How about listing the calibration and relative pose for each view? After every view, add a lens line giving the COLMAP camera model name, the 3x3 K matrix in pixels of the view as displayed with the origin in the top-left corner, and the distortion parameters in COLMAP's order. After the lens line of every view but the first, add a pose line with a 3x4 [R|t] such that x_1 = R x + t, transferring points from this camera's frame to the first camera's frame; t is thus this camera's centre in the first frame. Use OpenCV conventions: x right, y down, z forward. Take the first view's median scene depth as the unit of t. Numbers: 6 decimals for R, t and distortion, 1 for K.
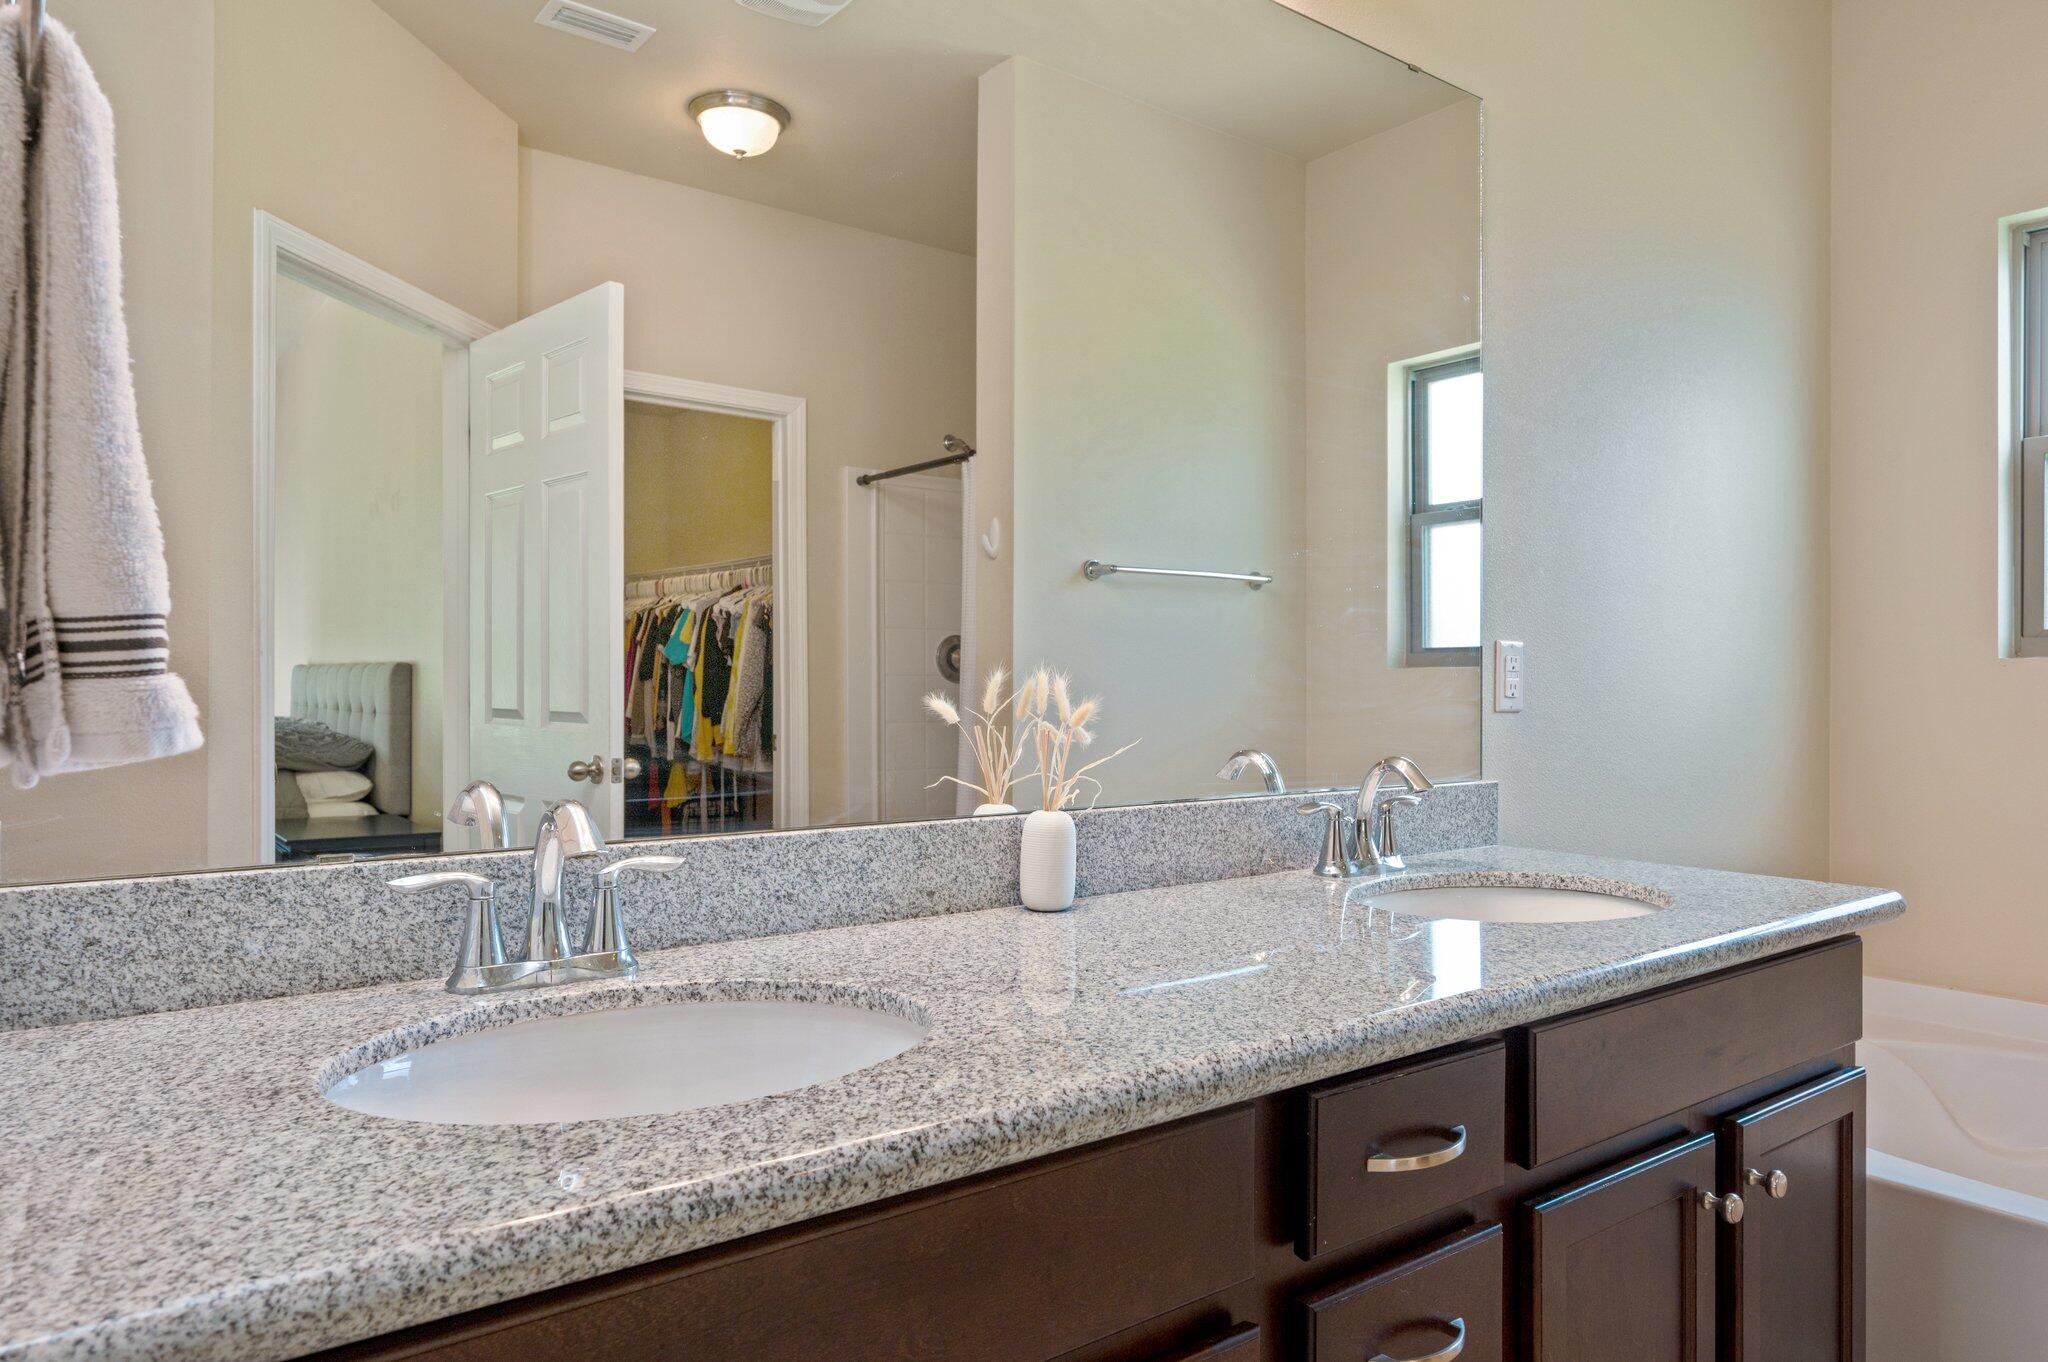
lens RADIAL K [[1304.6, 0, 1024.1], [0, 1304.6, 684.5], [0, 0, 1]] dist [-0.004134, -0.003765]
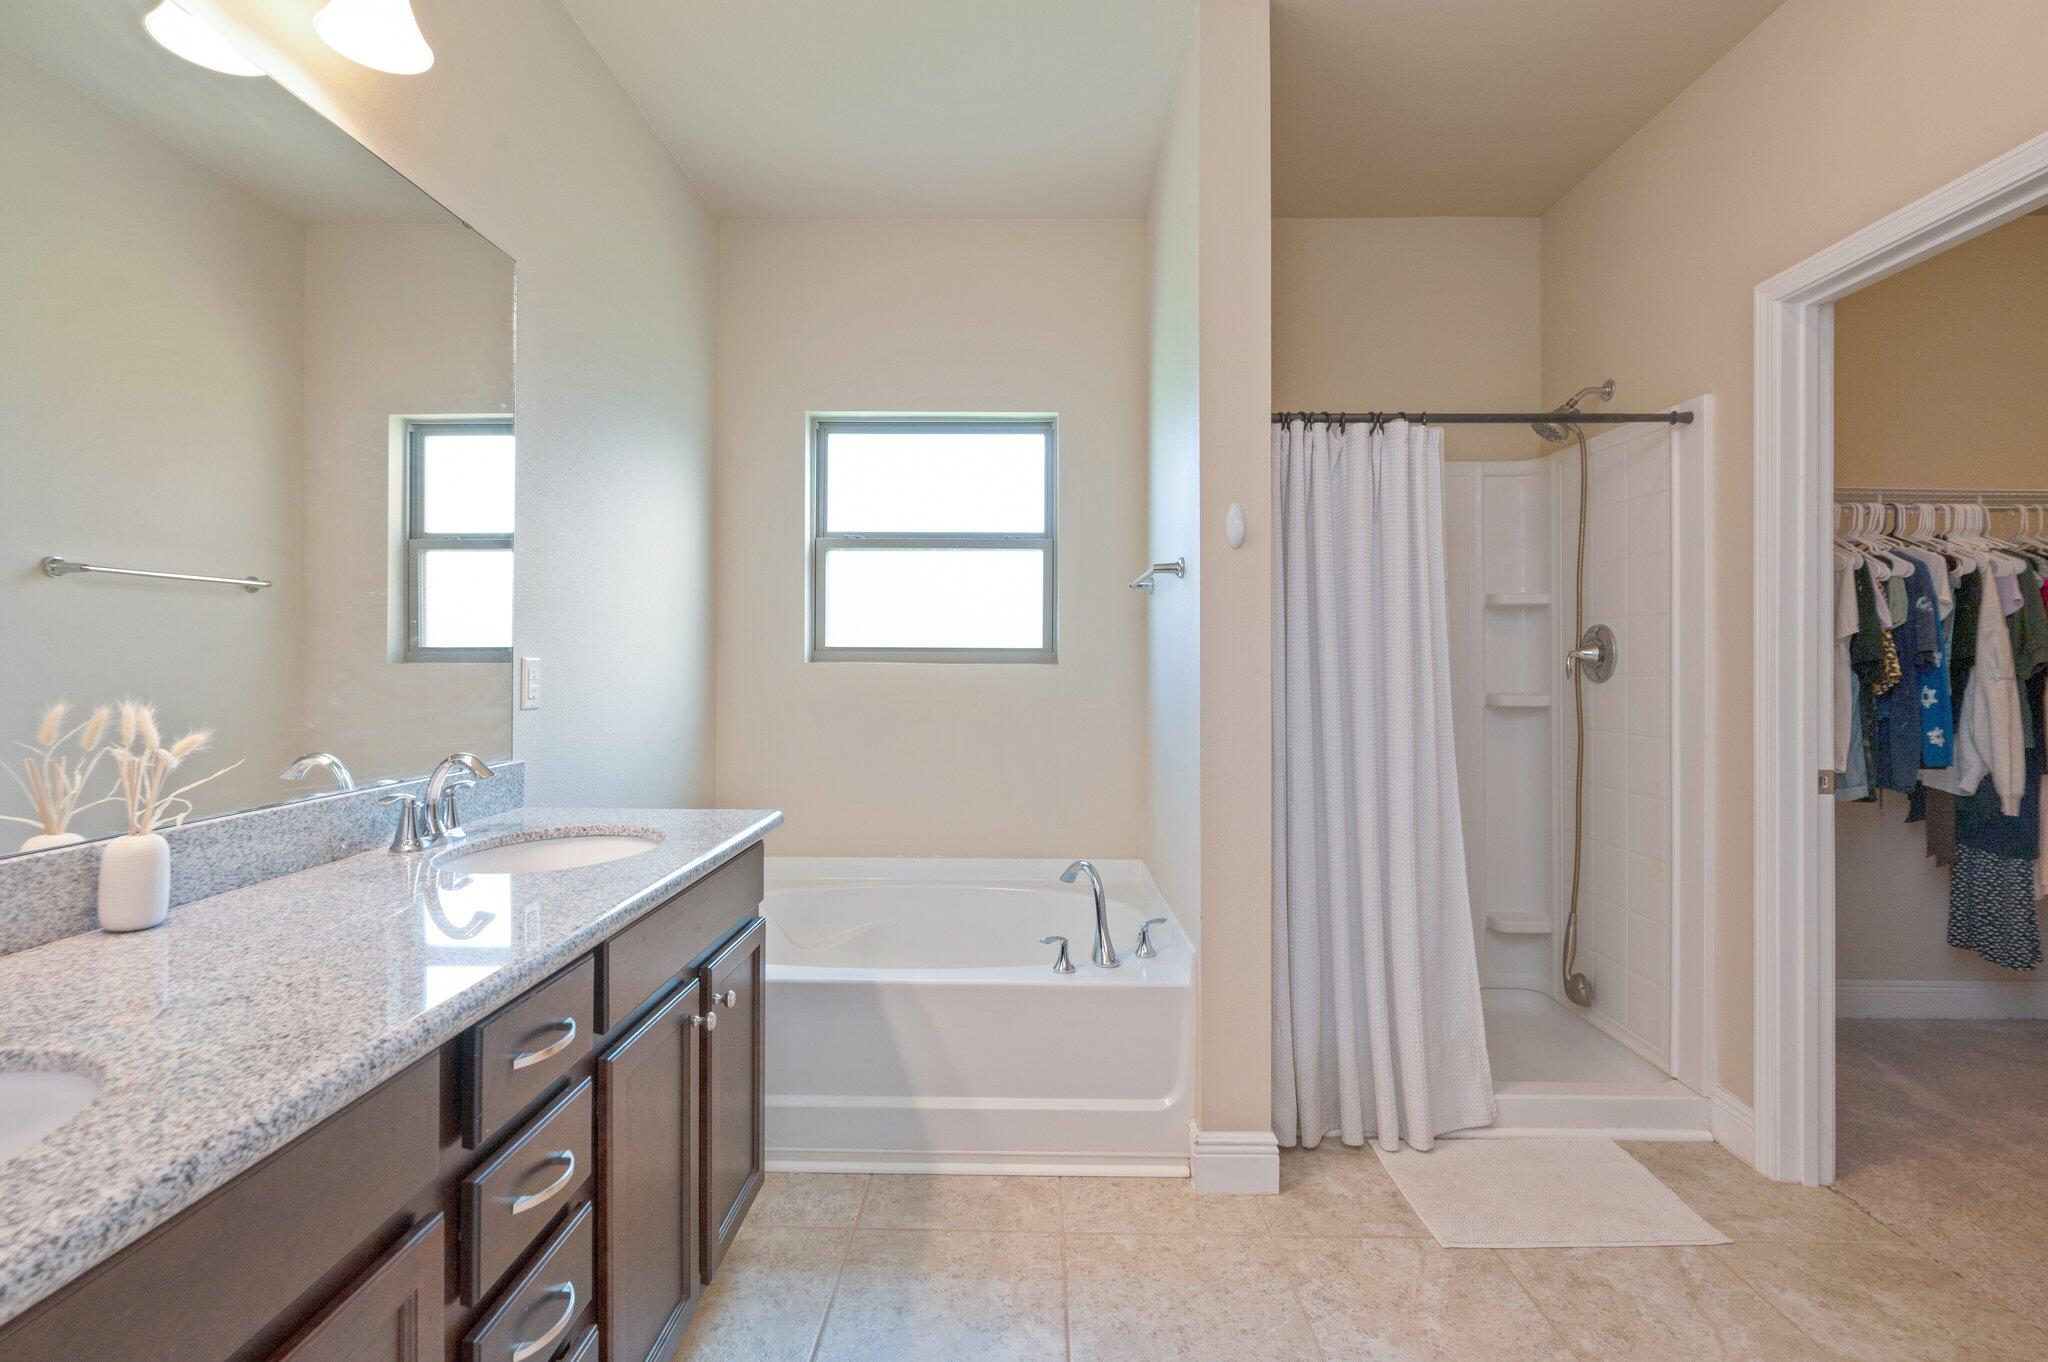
lens RADIAL K [[958.0, 0, 1009.7], [0, 958.0, 653.1], [0, 0, 1]] dist [-0.002727, 0.000374]
pose [[0.630584, 0.004850, 0.776106, -0.141848], [0.000467, 0.999978, -0.006628, -0.047381], [-0.776121, 0.004542, 0.630568, -0.045890]]
